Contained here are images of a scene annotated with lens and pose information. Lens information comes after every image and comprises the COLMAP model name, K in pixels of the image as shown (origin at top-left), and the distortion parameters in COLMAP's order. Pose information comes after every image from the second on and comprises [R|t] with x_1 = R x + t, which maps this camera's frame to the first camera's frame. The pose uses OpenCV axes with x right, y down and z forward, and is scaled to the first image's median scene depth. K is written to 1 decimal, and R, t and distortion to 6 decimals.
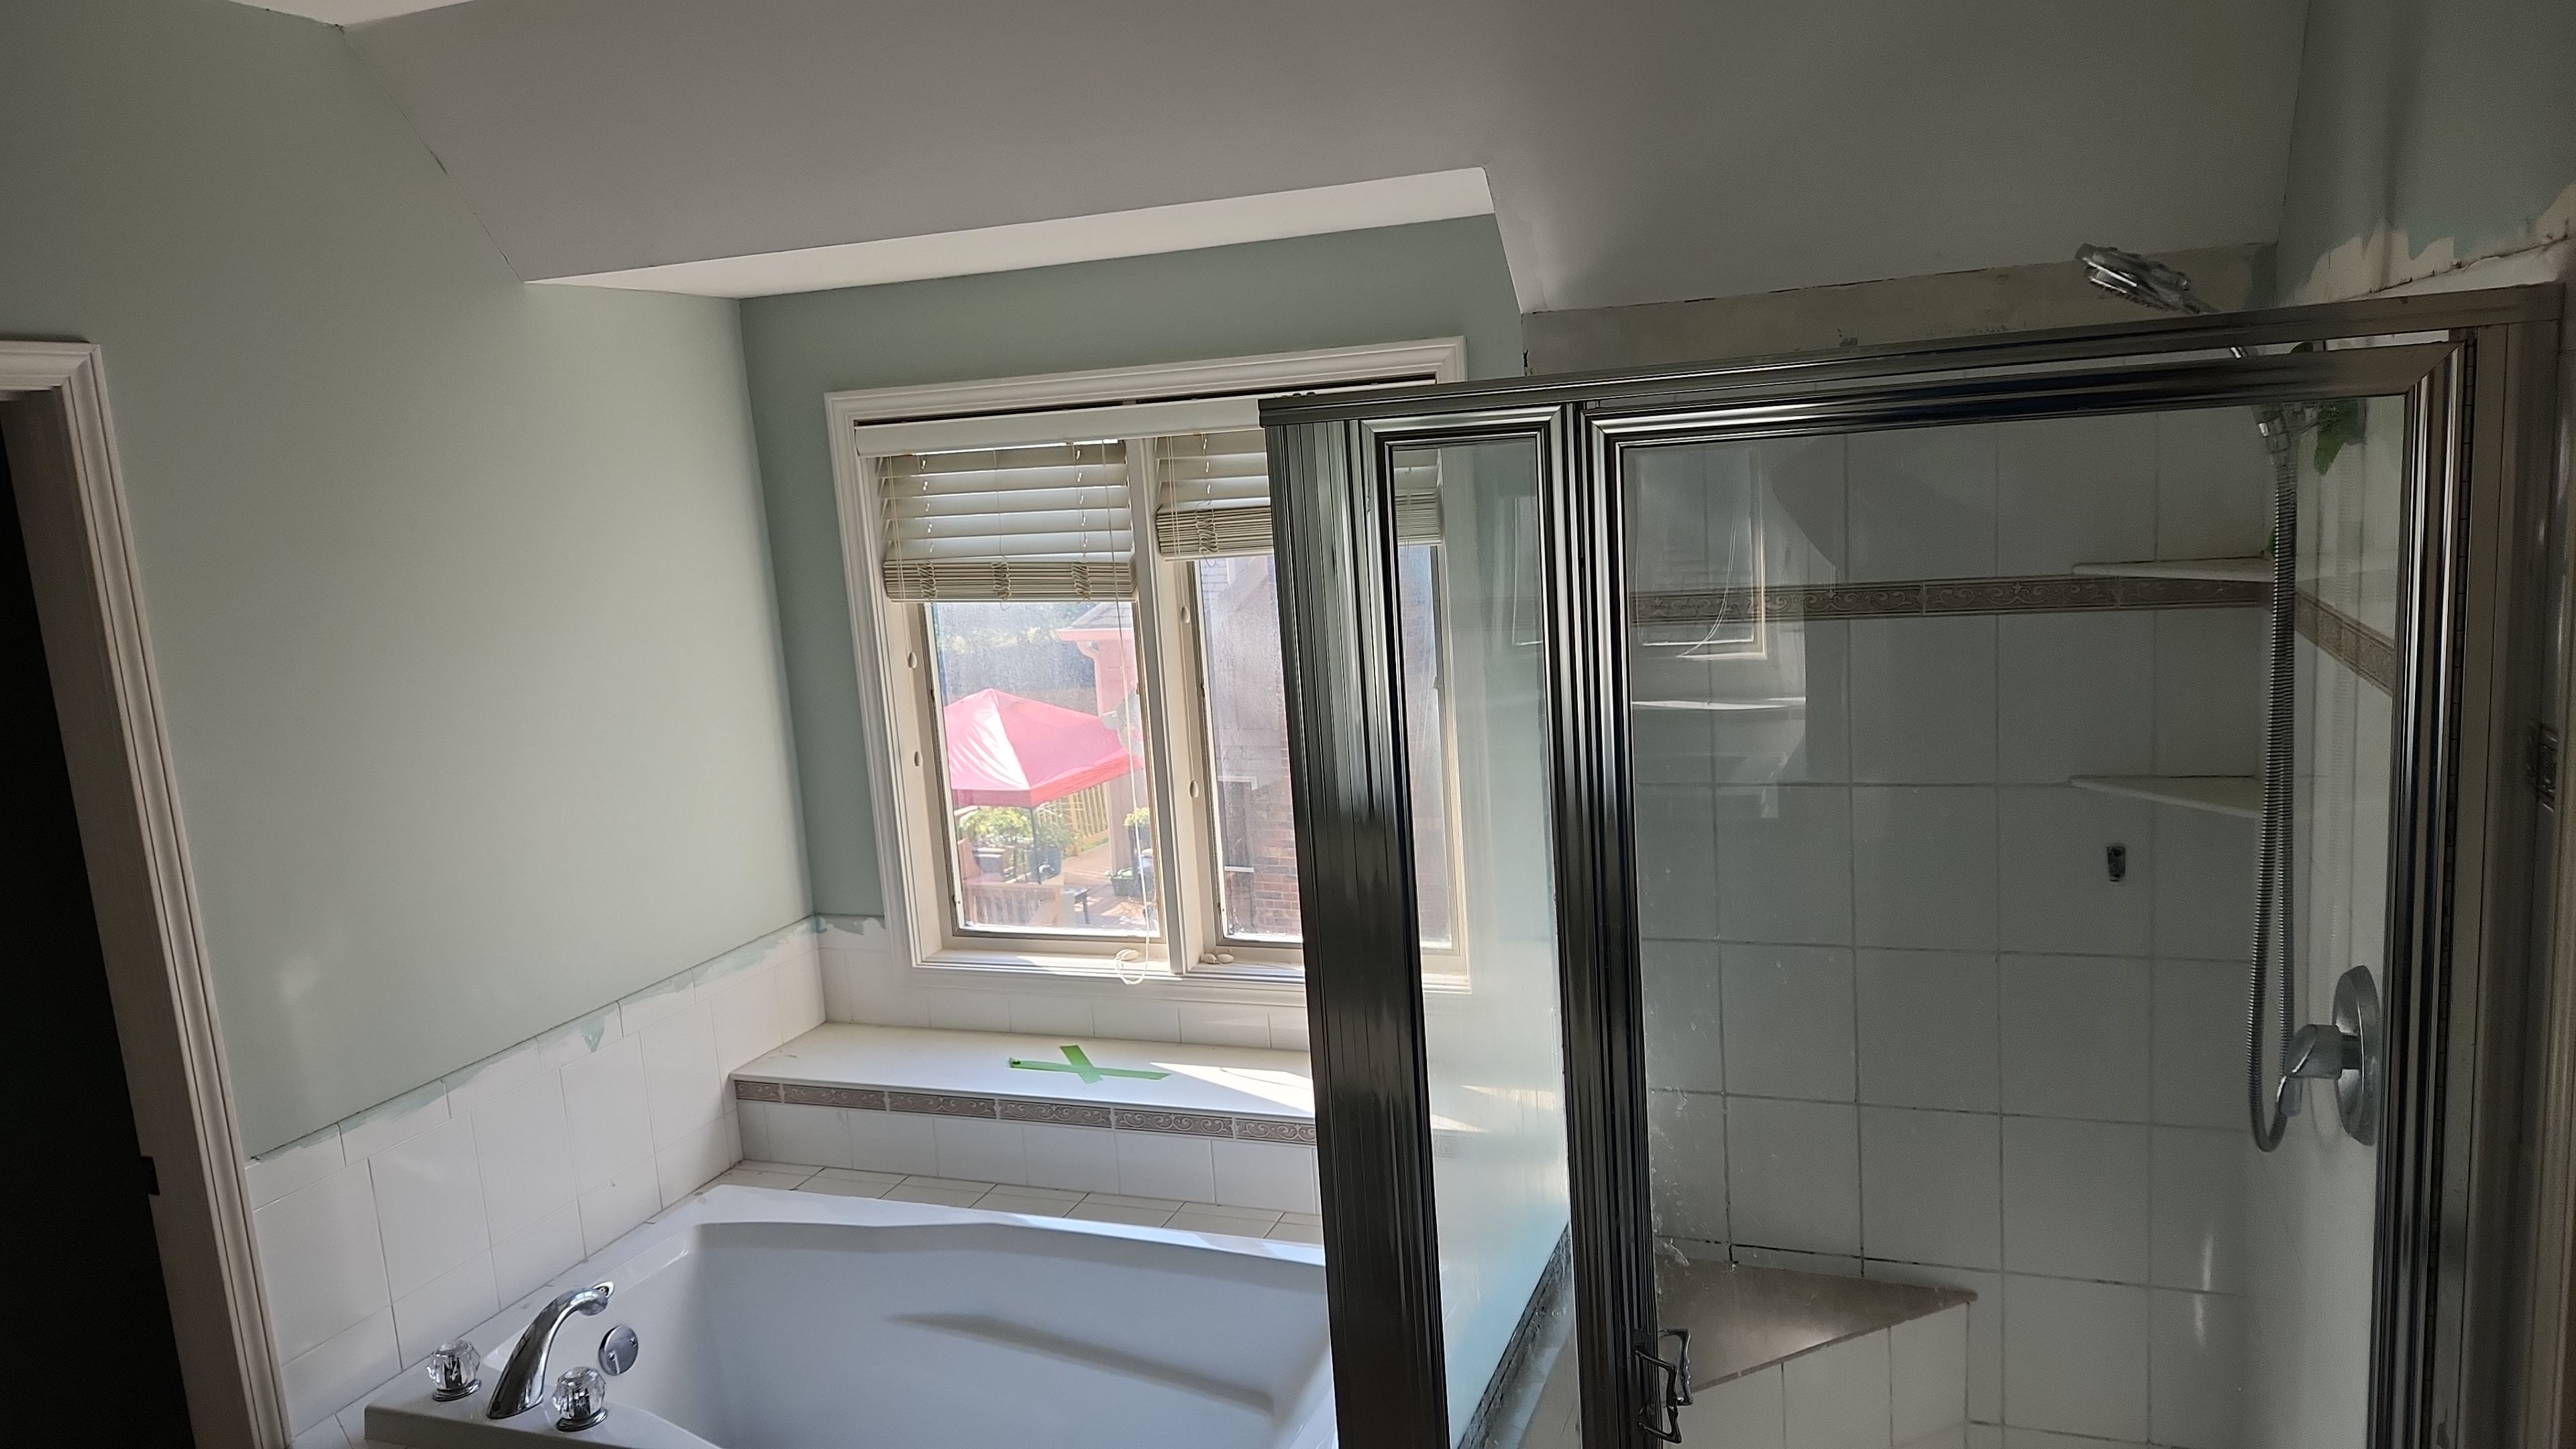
lens RADIAL K [[1710.9, 0, 1301.5], [0, 1710.9, 737.5], [0, 0, 1]] dist [0.088886, -0.090980]
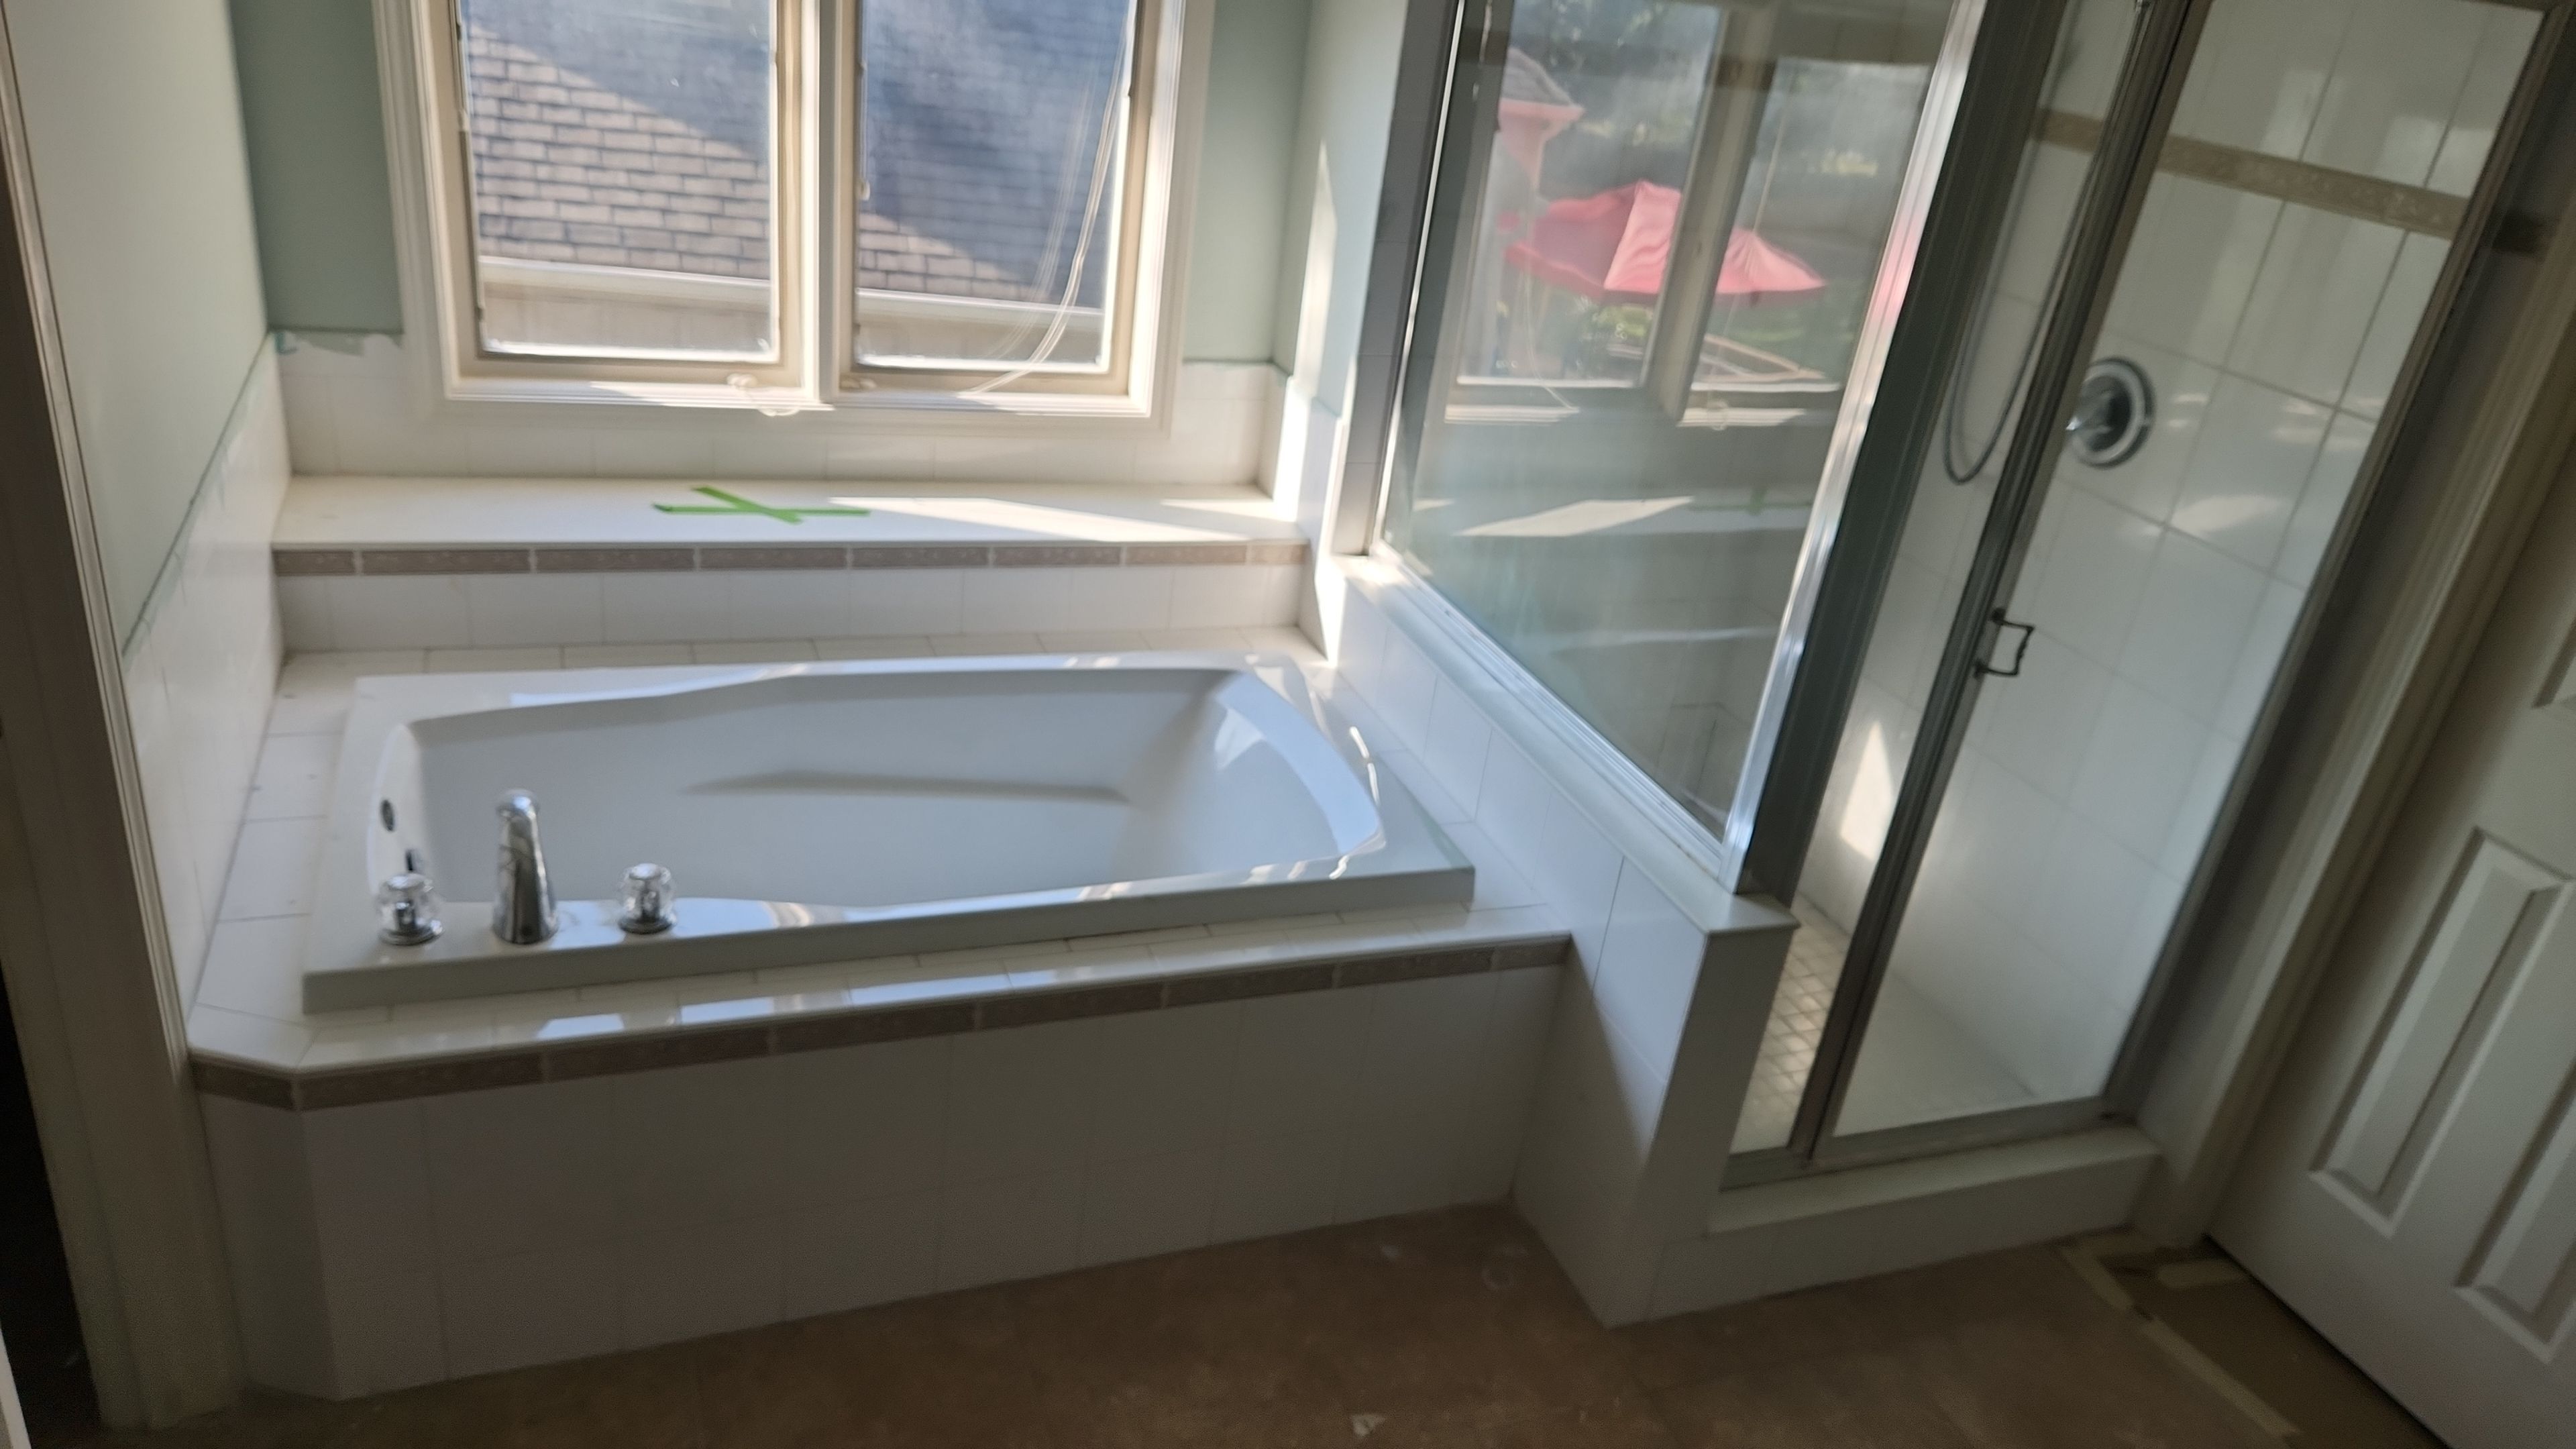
lens RADIAL K [[1735.0, 0, 1283.1], [0, 1735.0, 732.8], [0, 0, 1]] dist [0.059890, -0.073080]
pose [[0.727607, -0.143874, 0.670737, -0.627310], [-0.069547, 0.957251, 0.280775, 0.034899], [-0.682460, -0.250941, 0.686496, 0.188356]]
